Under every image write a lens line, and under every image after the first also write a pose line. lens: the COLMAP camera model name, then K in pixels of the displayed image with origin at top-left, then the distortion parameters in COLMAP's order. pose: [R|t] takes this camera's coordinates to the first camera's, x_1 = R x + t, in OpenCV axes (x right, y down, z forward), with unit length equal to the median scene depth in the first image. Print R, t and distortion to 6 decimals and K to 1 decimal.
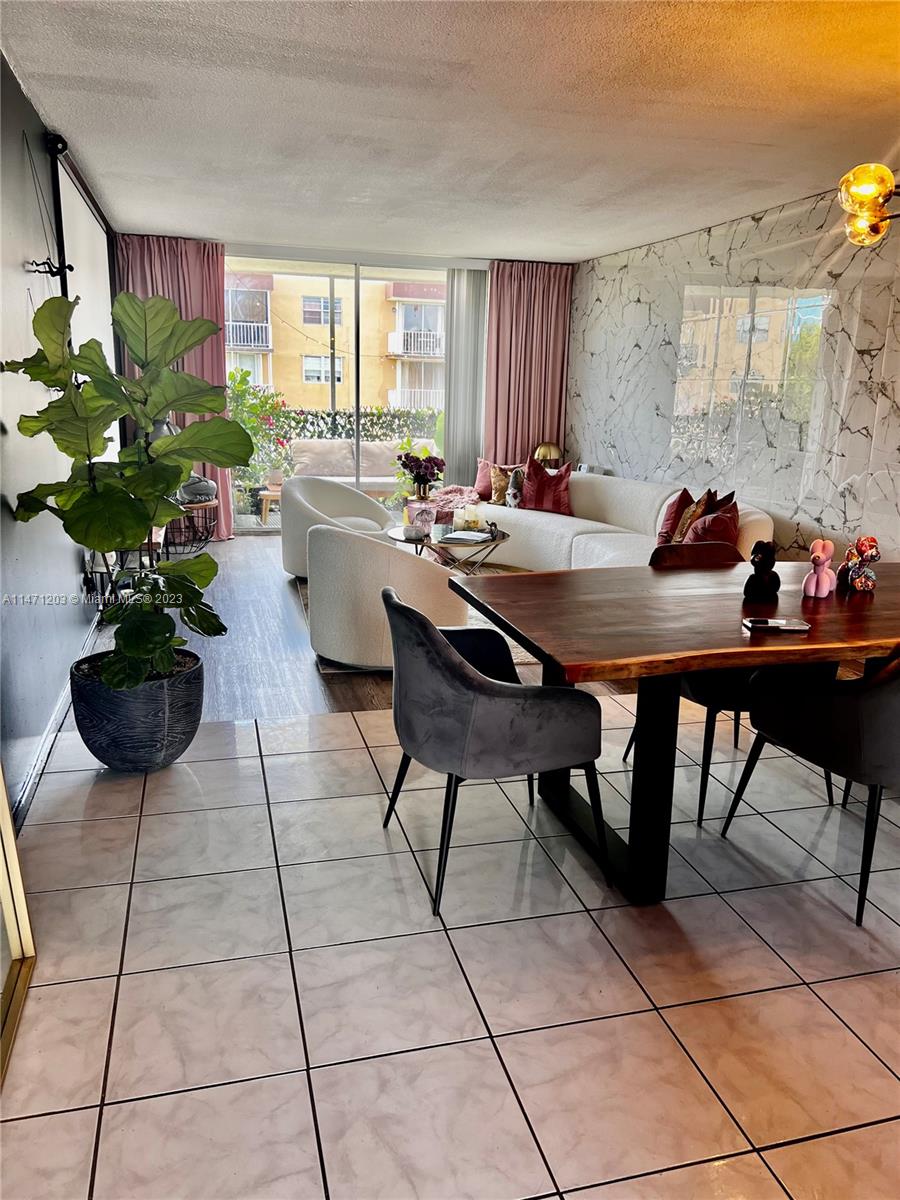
lens RADIAL K [[894.6, 0, 450.4], [0, 894.6, 600.2], [0, 0, 1]] dist [0.043230, -0.059095]
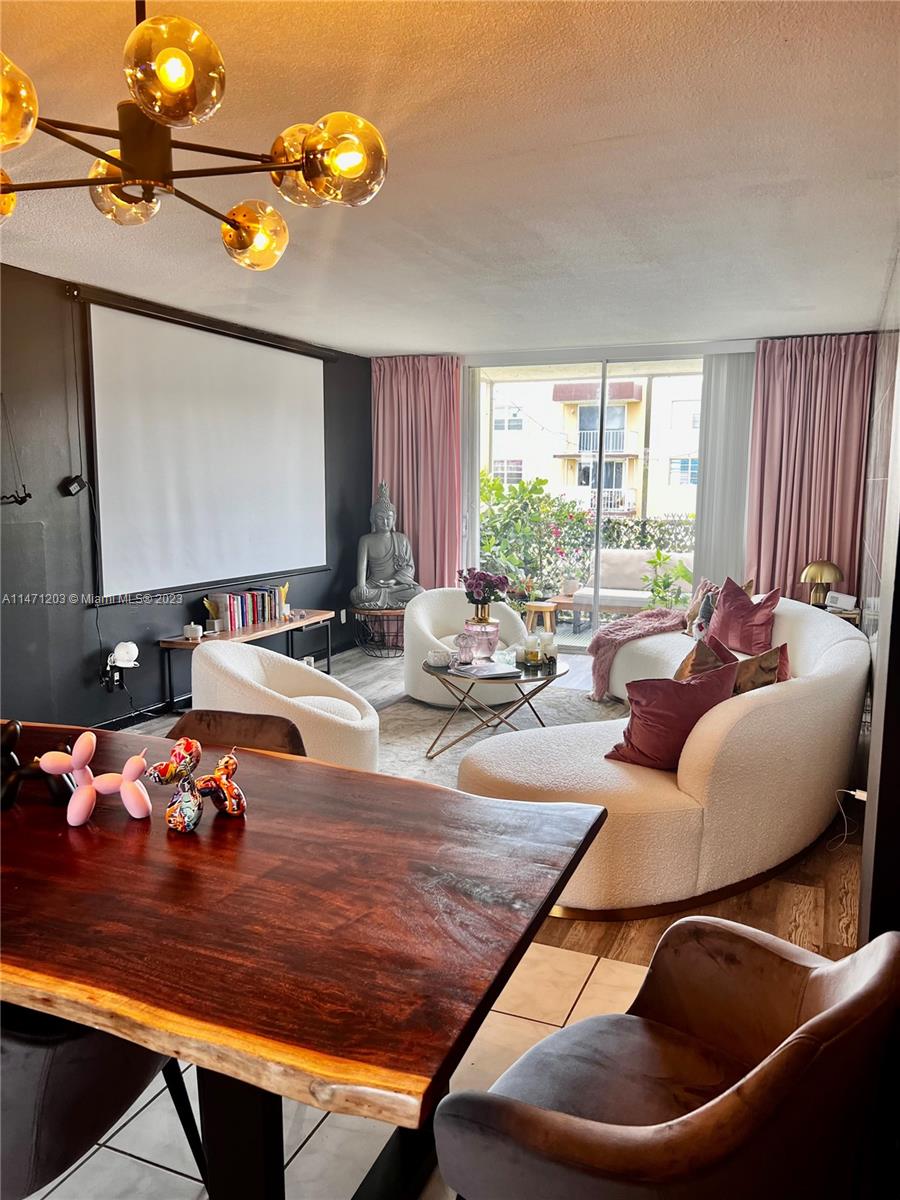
lens RADIAL K [[894.6, 0, 459.0], [0, 894.6, 612.2], [0, 0, 1]] dist [0.043230, -0.059095]
pose [[0.795344, 0.067197, -0.602422, 0.456566], [-0.127934, 0.990058, -0.058469, -0.067071], [0.592504, 0.123573, 0.796033, 0.292537]]
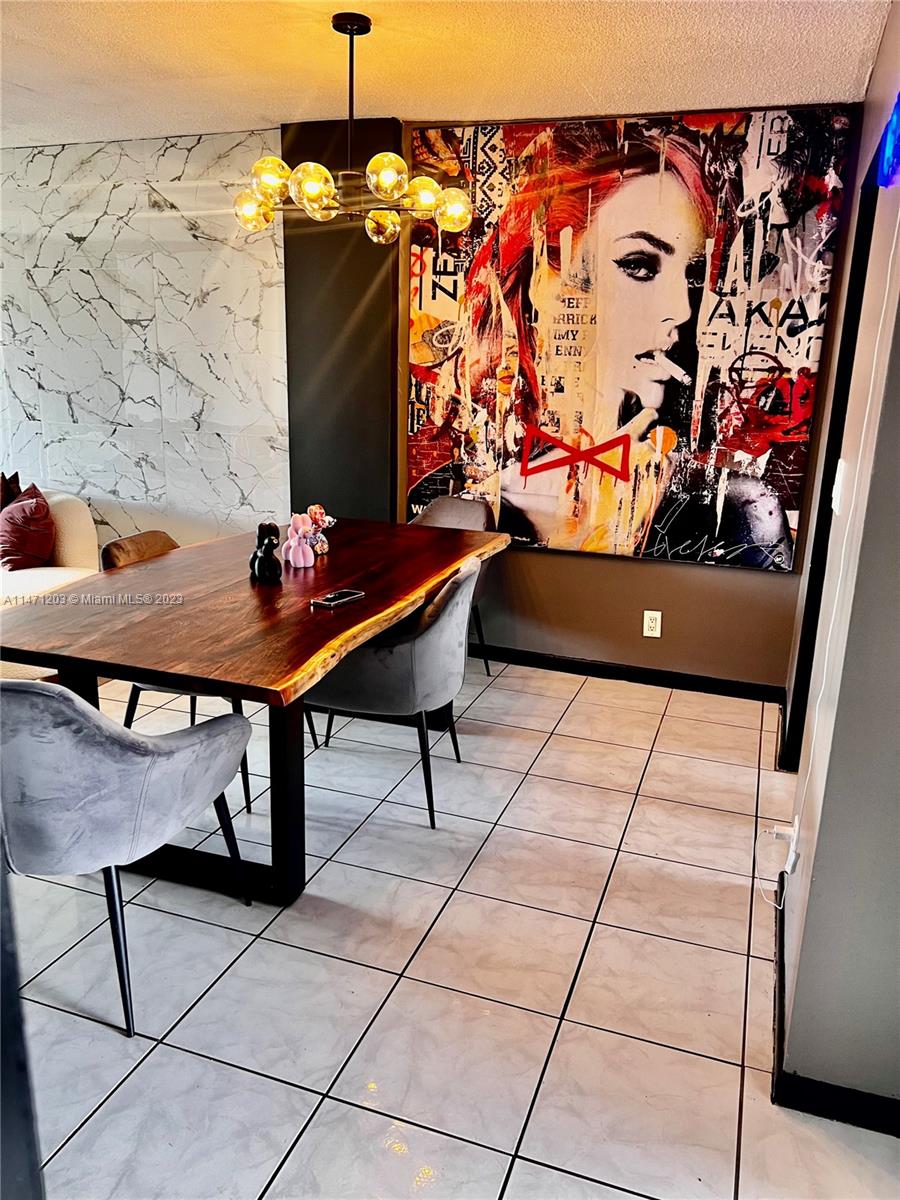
lens RADIAL K [[894.6, 0, 449.4], [0, 894.6, 612.2], [0, 0, 1]] dist [0.043230, -0.059095]
pose [[0.565640, -0.228314, 0.792416, -0.164016], [0.178041, 0.972058, 0.152984, -0.038554], [-0.805203, 0.054549, 0.590485, 0.104500]]
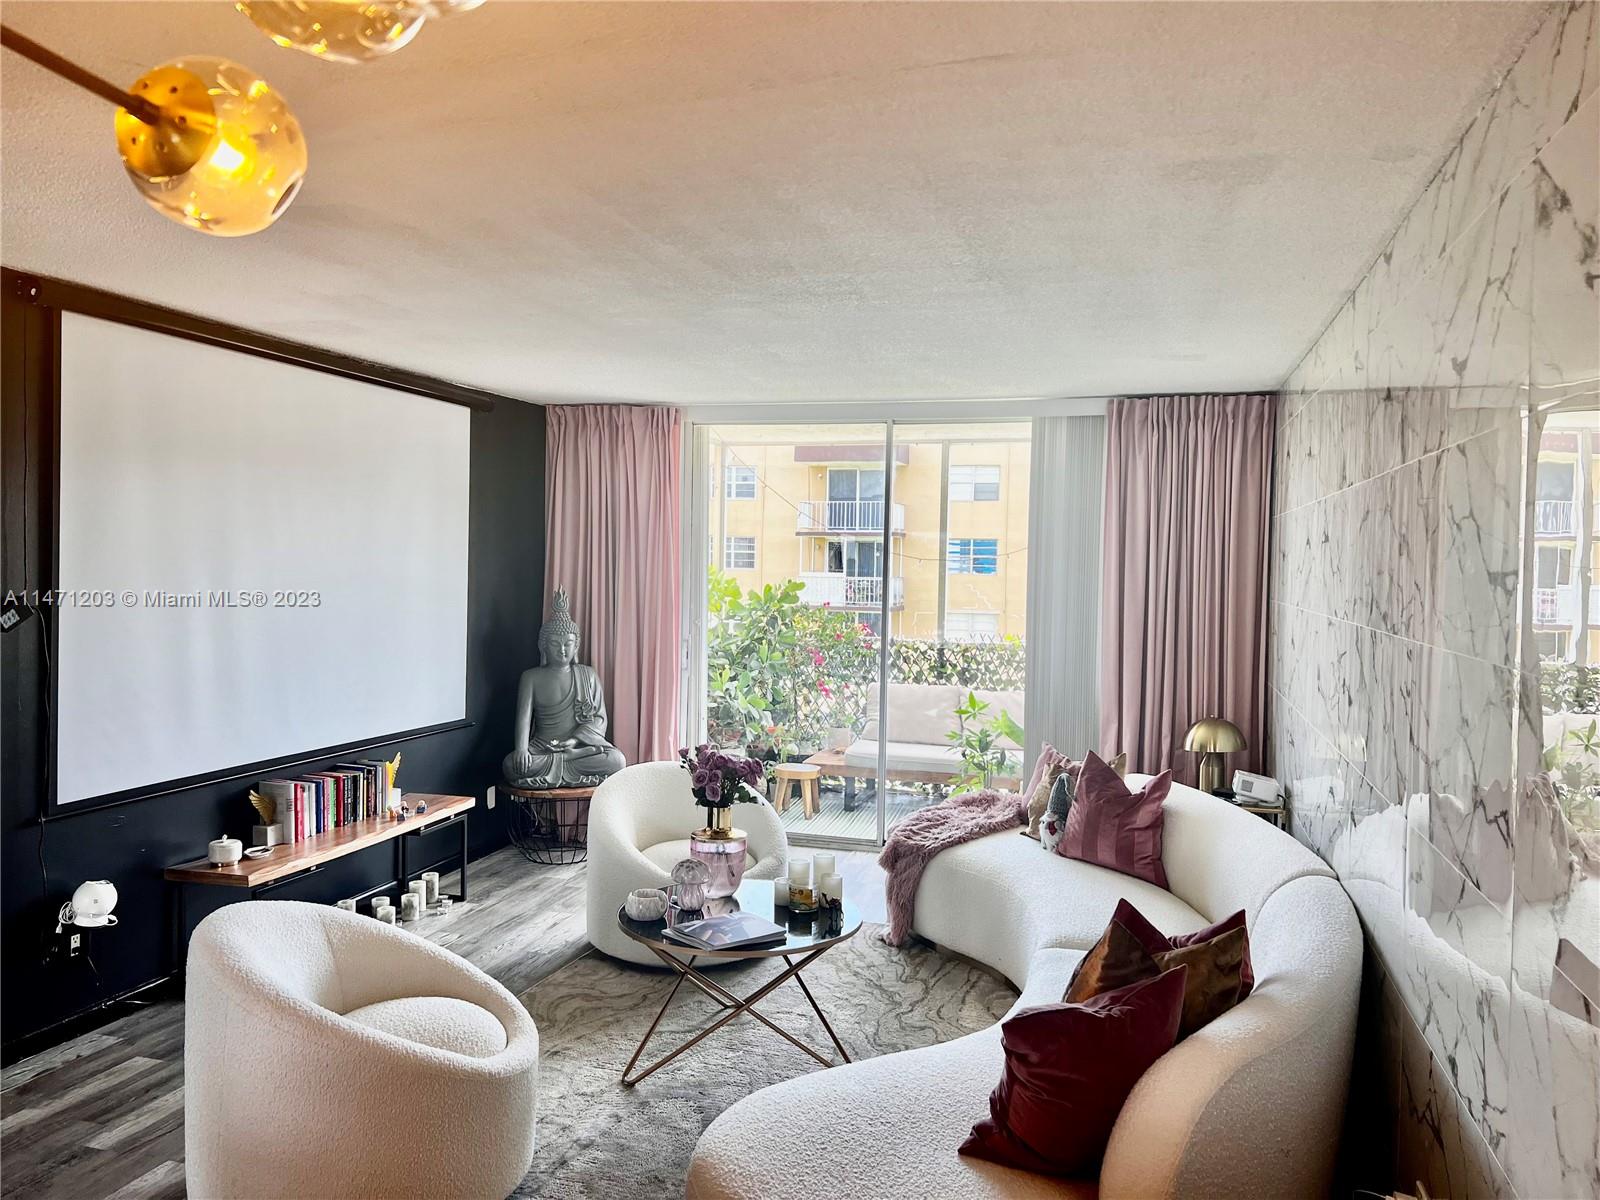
lens RADIAL K [[1192.8, 0, 806.0], [0, 1192.8, 595.4], [0, 0, 1]] dist [0.043230, -0.059095]
pose [[0.860160, 0.006193, -0.509986, 0.360617], [-0.117575, 0.975402, -0.186461, -0.122757], [0.496286, 0.220348, 0.839730, 0.394211]]
